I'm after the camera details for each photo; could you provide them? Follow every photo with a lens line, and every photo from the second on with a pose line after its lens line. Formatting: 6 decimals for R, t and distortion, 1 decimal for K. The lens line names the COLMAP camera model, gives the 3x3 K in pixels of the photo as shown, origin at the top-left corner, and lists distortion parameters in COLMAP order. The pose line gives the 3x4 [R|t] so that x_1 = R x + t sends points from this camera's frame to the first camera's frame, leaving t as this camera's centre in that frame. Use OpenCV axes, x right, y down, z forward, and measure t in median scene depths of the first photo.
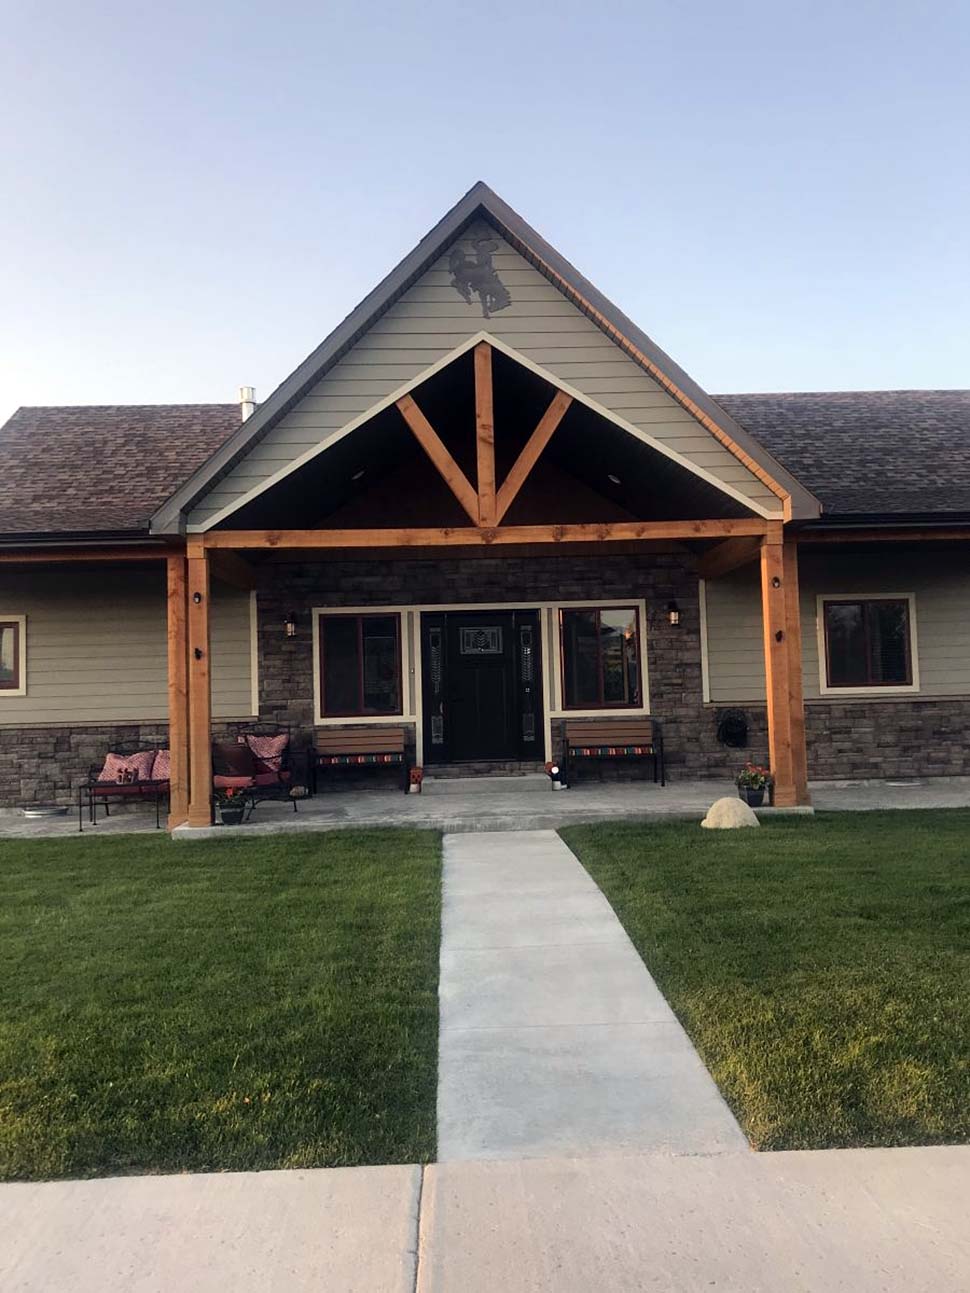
lens RADIAL K [[997.5, 0, 484.9], [0, 997.5, 674.0], [0, 0, 1]] dist [0.096068, -0.000348]
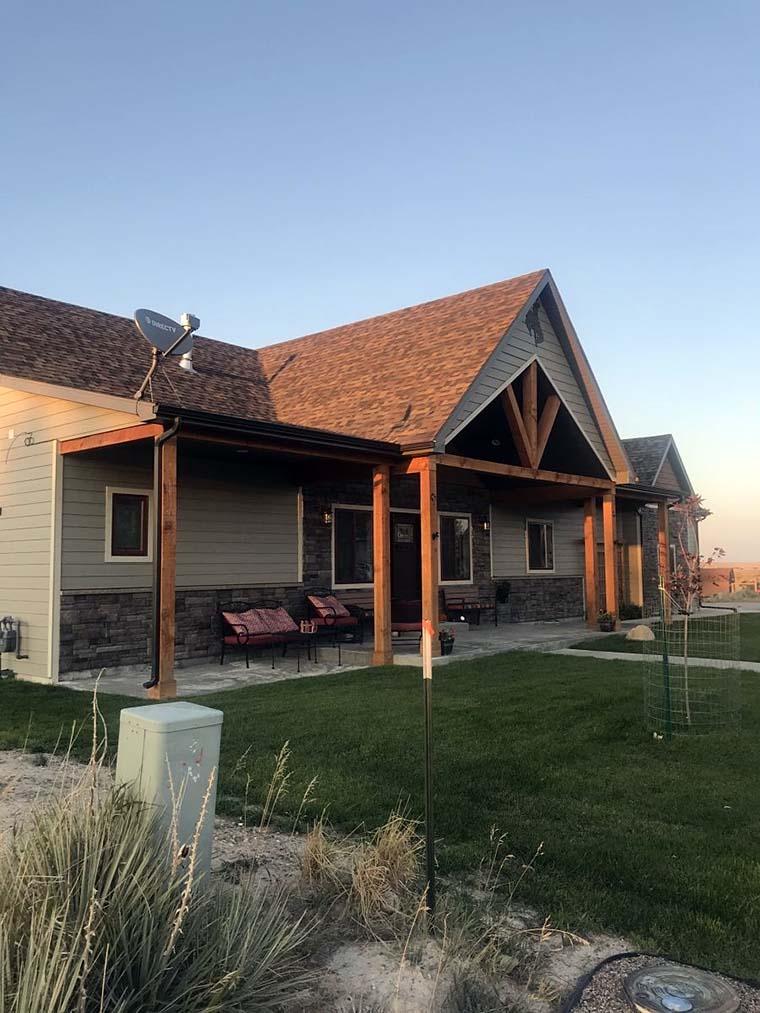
lens RADIAL K [[785.3, 0, 399.4], [0, 785.3, 525.5], [0, 0, 1]] dist [0.105180, 0.000044]
pose [[0.699198, 0.060425, 0.712370, -0.928087], [-0.026672, 0.997933, -0.058469, 0.026043], [-0.714430, 0.021881, 0.699365, 0.206074]]
